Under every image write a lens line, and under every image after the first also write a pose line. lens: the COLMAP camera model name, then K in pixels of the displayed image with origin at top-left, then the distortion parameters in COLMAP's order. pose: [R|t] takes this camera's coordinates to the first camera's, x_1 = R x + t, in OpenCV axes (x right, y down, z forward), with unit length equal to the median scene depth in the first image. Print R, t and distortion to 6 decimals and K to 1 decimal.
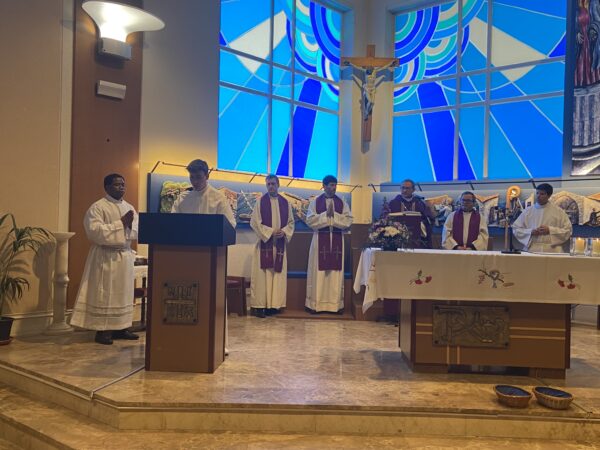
lens RADIAL K [[618.8, 0, 294.5], [0, 618.8, 219.3], [0, 0, 1]] dist [0.081358, 0.000000]
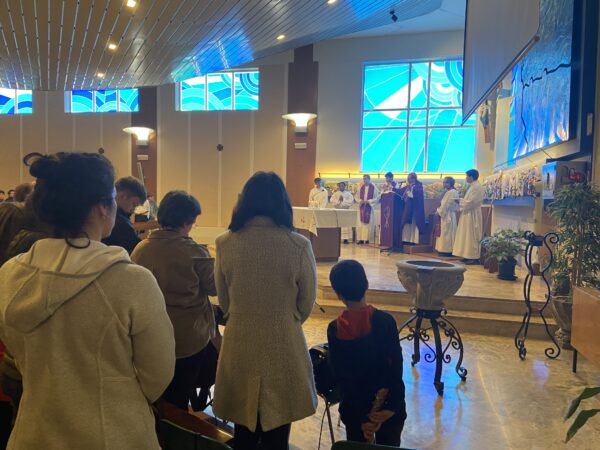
lens RADIAL K [[444.5, 0, 296.6], [0, 444.5, 224.0], [0, 0, 1]] dist [0.094123, -0.006032]
pose [[0.475863, 0.030498, -0.878991, 1.085707], [0.001469, 0.999370, 0.035470, 0.035656], [0.879518, -0.018170, 0.475518, 0.112387]]
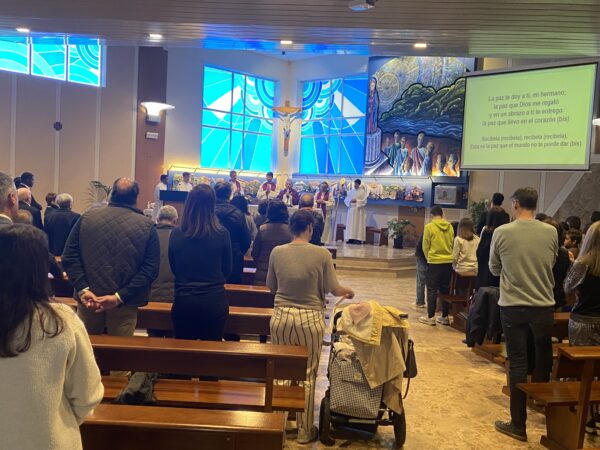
lens RADIAL K [[608.3, 0, 292.1], [0, 608.3, 221.0], [0, 0, 1]] dist [0.097912, 0.000000]
pose [[0.997285, 0.027896, -0.068156, 0.341750], [-0.023740, 0.997852, 0.061056, -0.033676], [0.069713, -0.059272, 0.995805, -1.095531]]
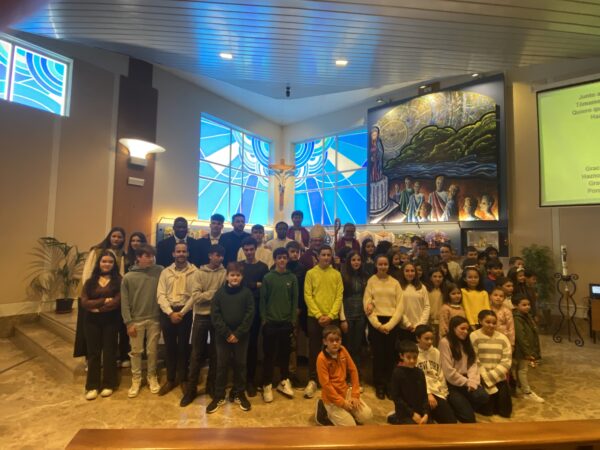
lens RADIAL K [[300.3, 0, 297.2], [0, 300.3, 229.3], [0, 0, 1]] dist [-0.008354, -0.007510]
pose [[0.997937, -0.001939, 0.064164, 0.133655], [0.003991, 0.999484, -0.031870, -0.019568], [-0.064069, 0.032061, 0.997430, 0.018234]]
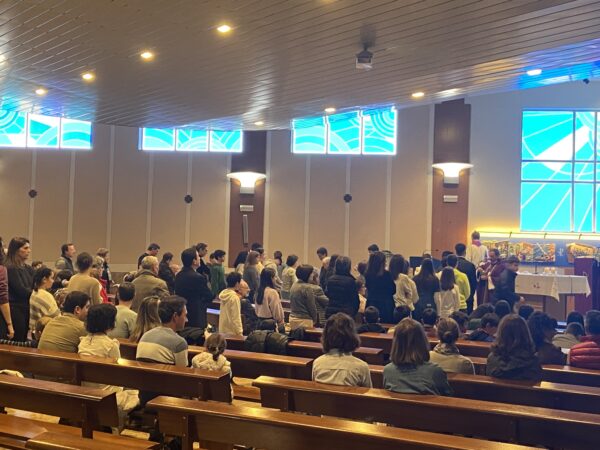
lens RADIAL K [[881.9, 0, 296.5], [0, 881.9, 220.8], [0, 0, 1]] dist [0.163603, 0.000000]
pose [[0.611637, -0.038425, -0.790205, 1.511417], [-0.001596, 0.998758, -0.049802, 0.016398], [0.791137, 0.031722, 0.610816, -1.075430]]
